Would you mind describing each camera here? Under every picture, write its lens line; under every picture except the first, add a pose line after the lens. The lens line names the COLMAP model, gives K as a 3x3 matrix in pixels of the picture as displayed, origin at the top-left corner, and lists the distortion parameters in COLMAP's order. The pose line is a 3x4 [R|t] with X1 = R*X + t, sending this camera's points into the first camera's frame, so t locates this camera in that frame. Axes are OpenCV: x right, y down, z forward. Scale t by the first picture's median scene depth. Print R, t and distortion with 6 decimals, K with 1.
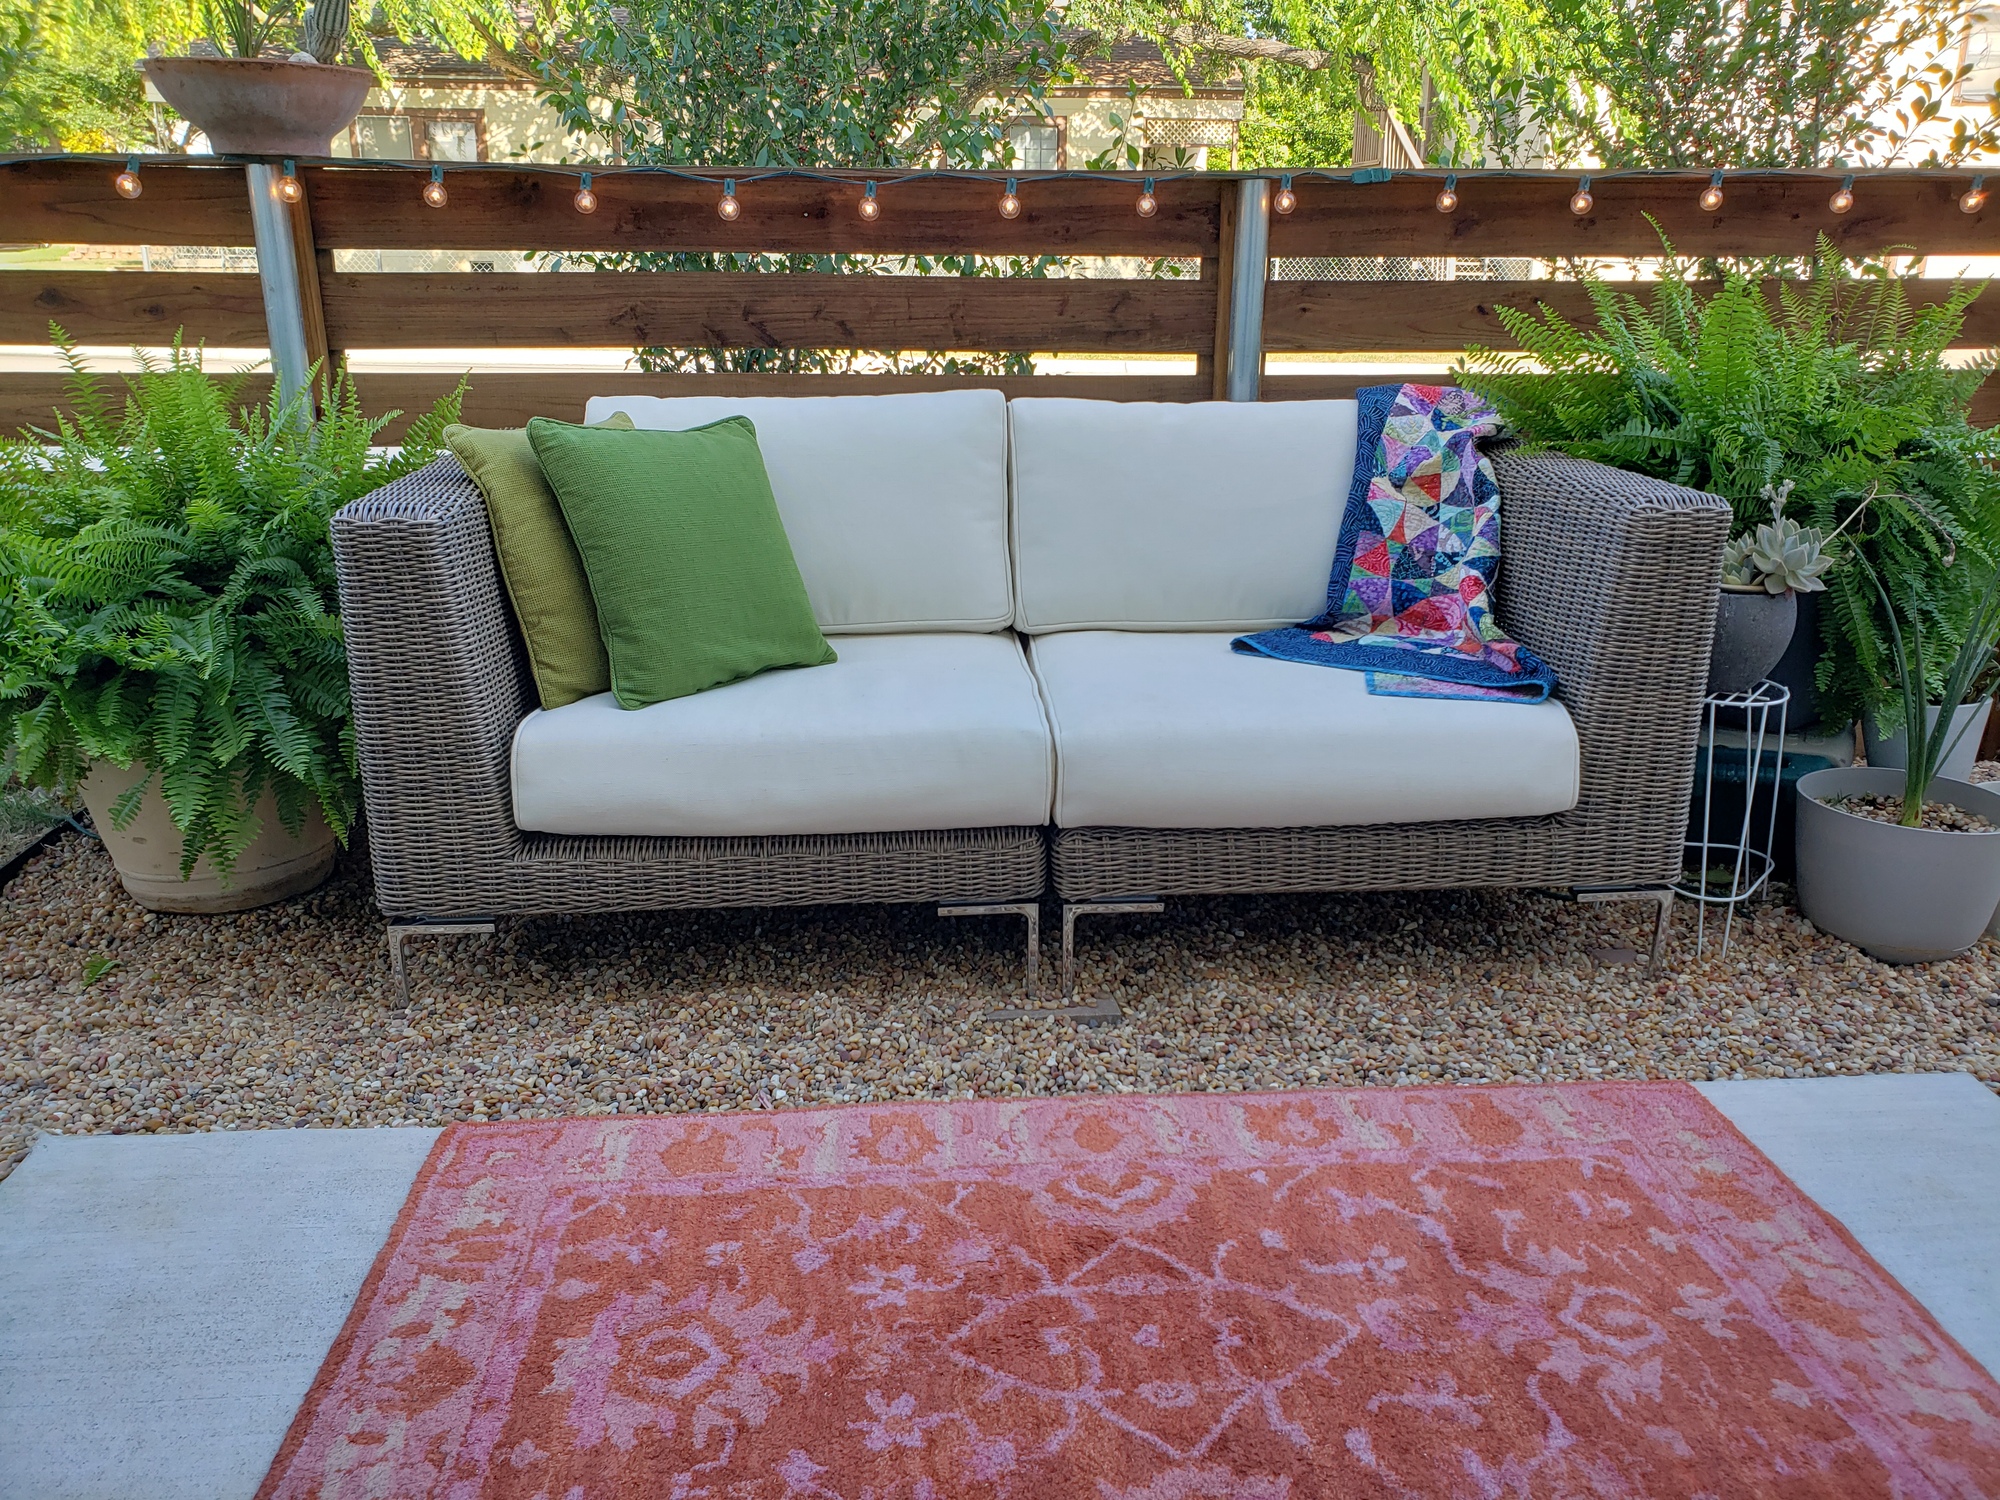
lens RADIAL K [[1544.3, 0, 1006.9], [0, 1544.3, 753.8], [0, 0, 1]] dist [0.014777, 0.006581]
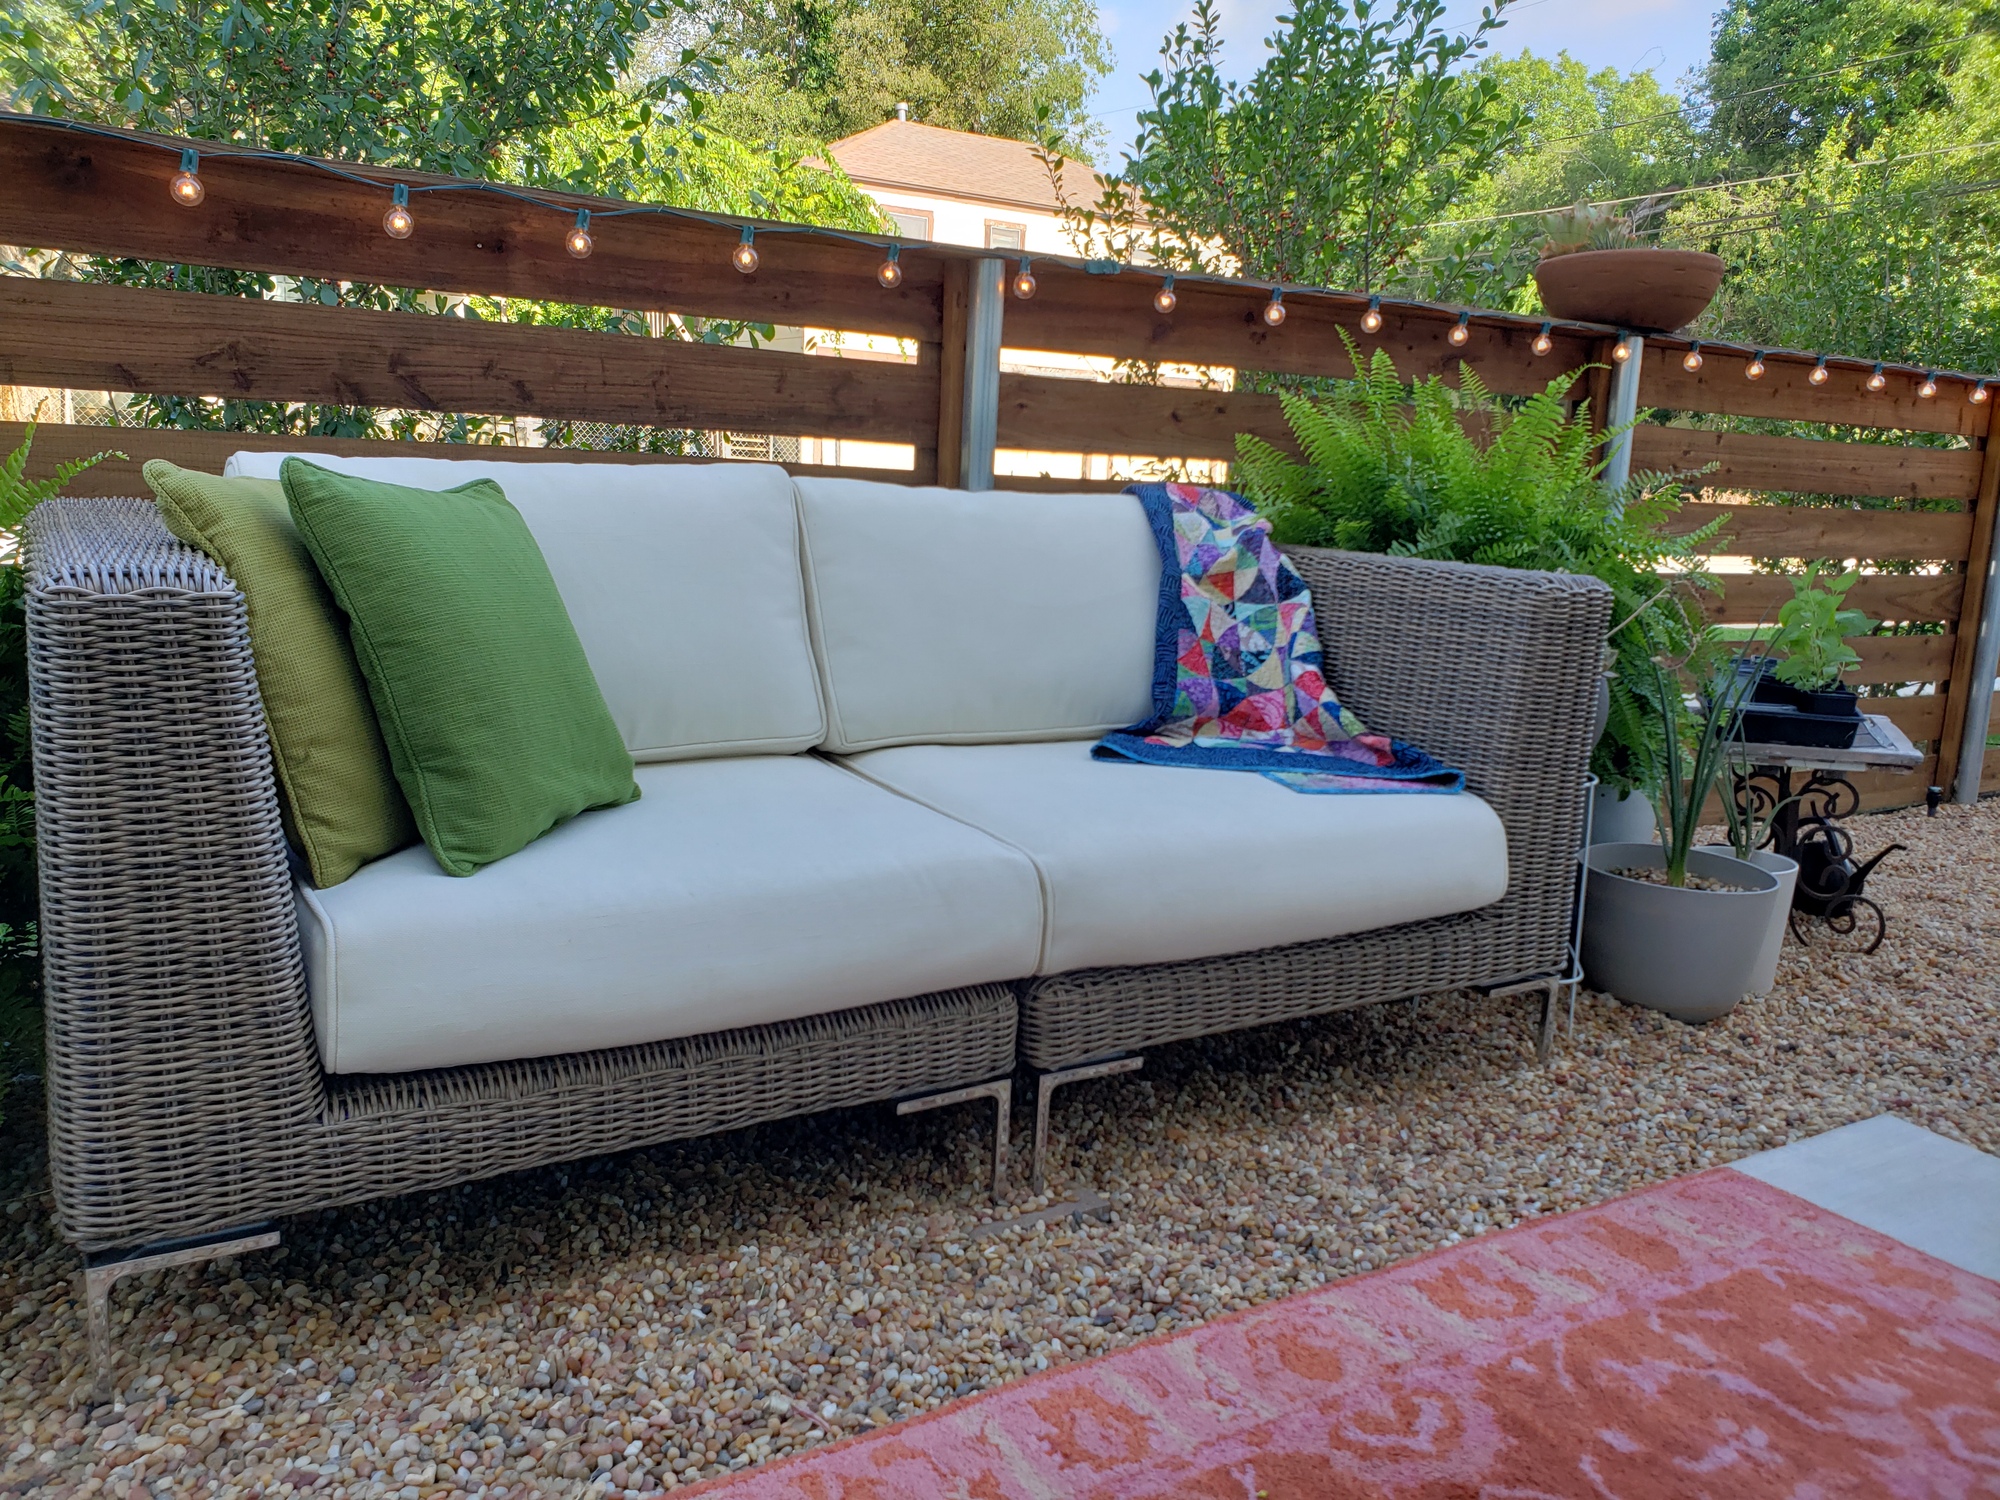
lens RADIAL K [[1544.3, 0, 1004.5], [0, 1544.3, 746.0], [0, 0, 1]] dist [0.014777, 0.006581]
pose [[0.889828, -0.042474, 0.454315, -0.333215], [0.091690, 0.991994, -0.086843, -0.004268], [-0.446989, 0.118931, 0.886598, 0.271206]]
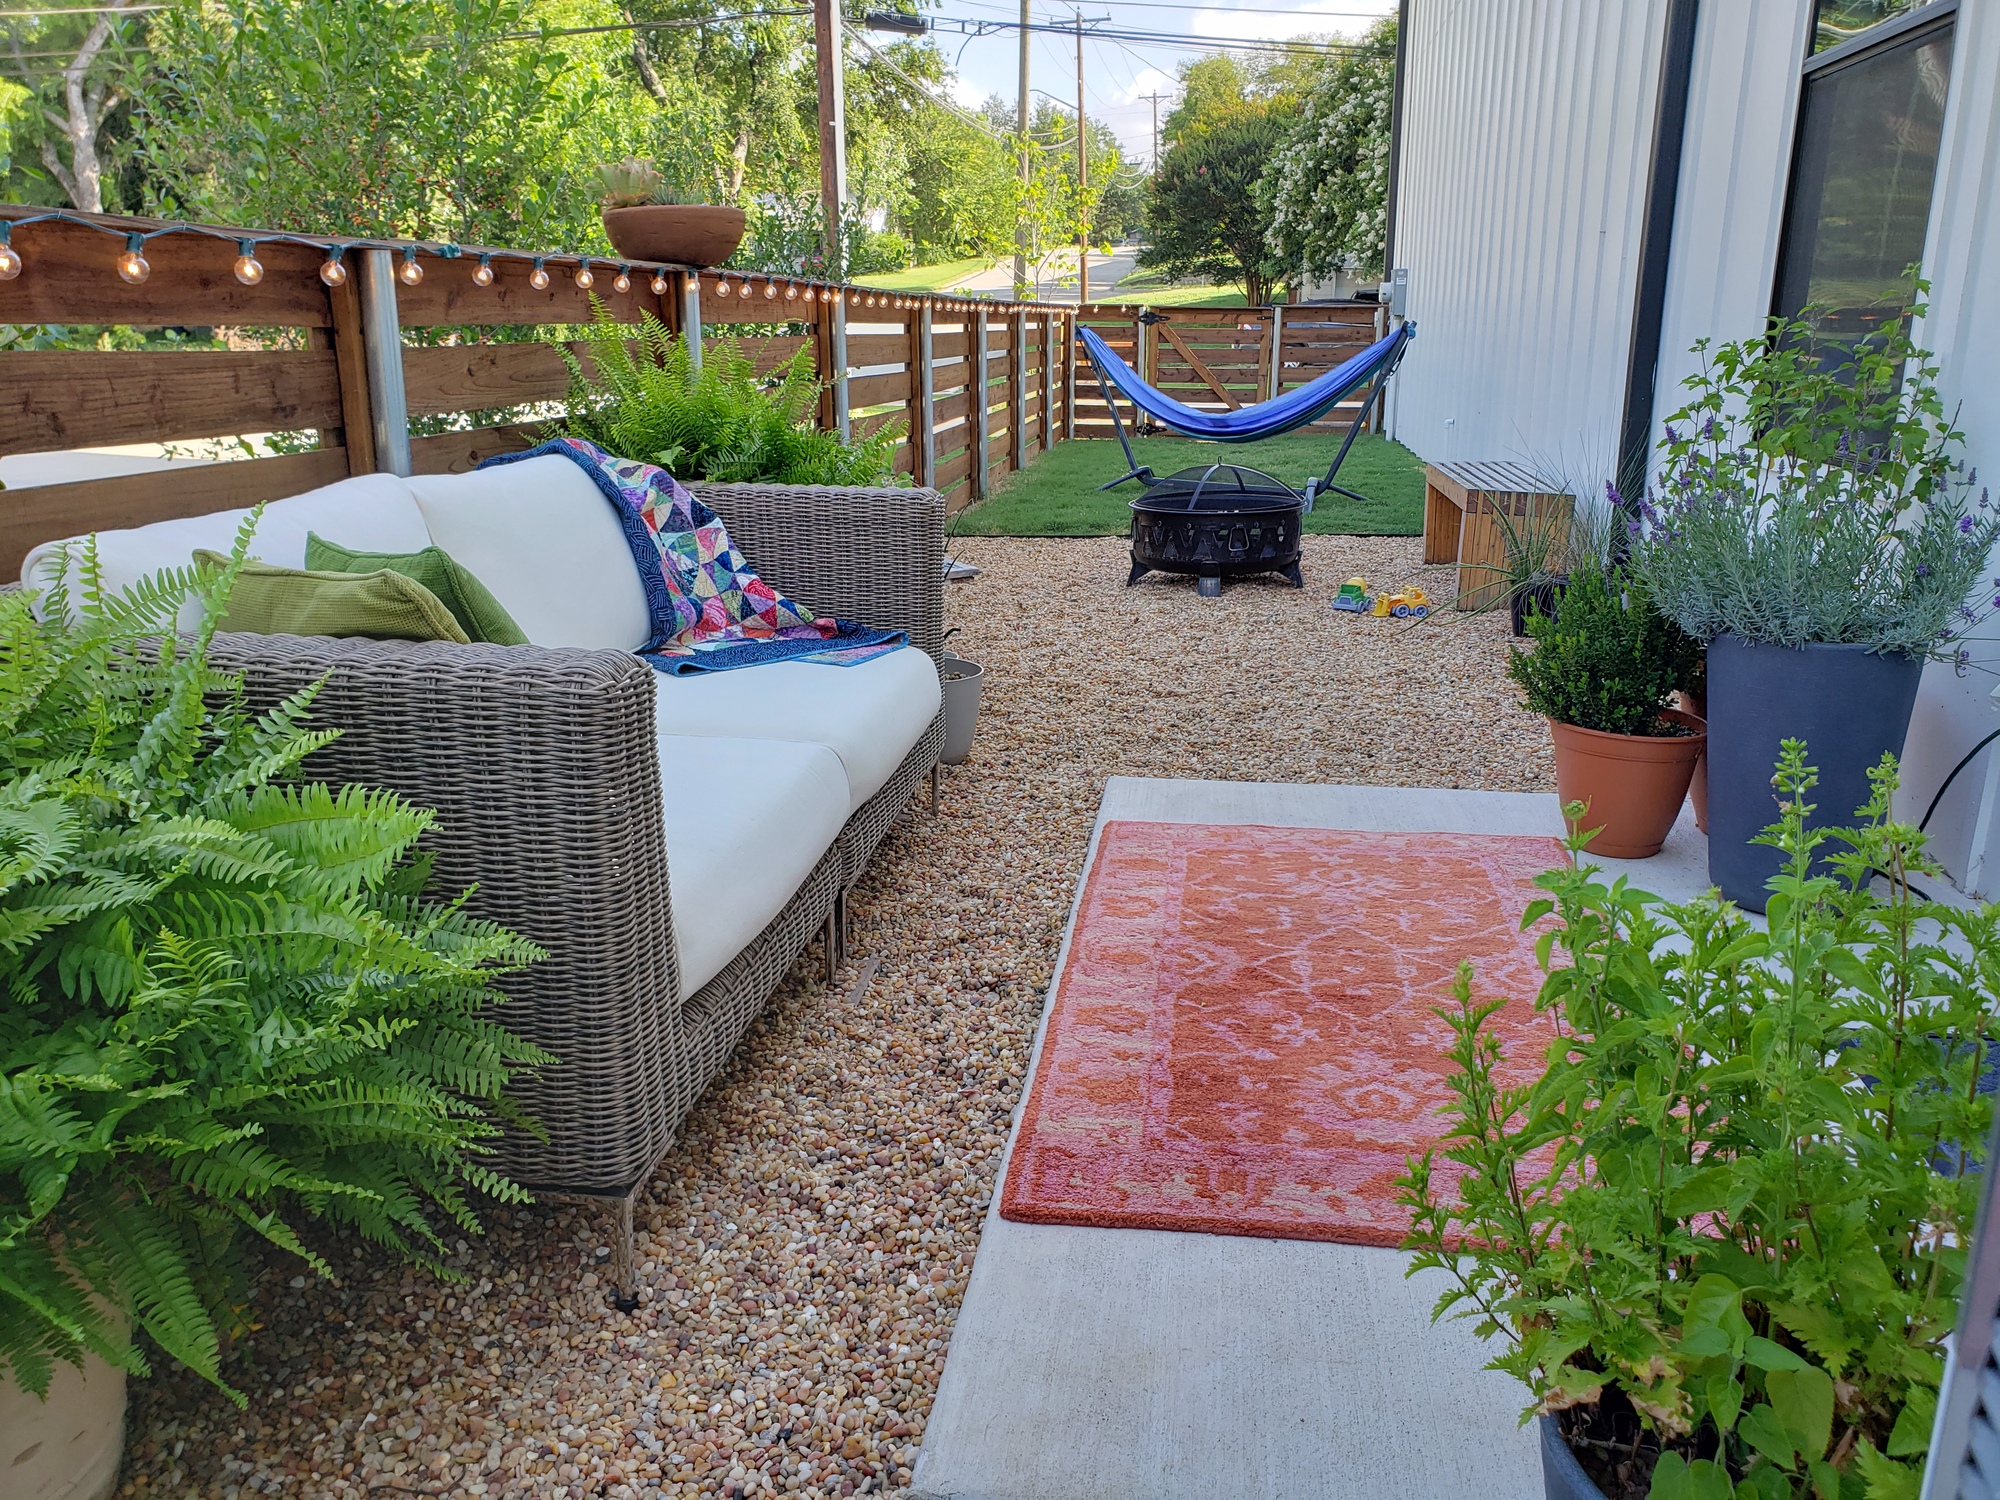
lens RADIAL K [[1544.3, 0, 998.4], [0, 1544.3, 768.4], [0, 0, 1]] dist [0.014777, 0.006581]
pose [[0.223110, -0.269733, 0.936732, -0.987563], [0.286450, 0.936669, 0.201489, -0.185080], [-0.931756, 0.223372, 0.286245, 0.531295]]
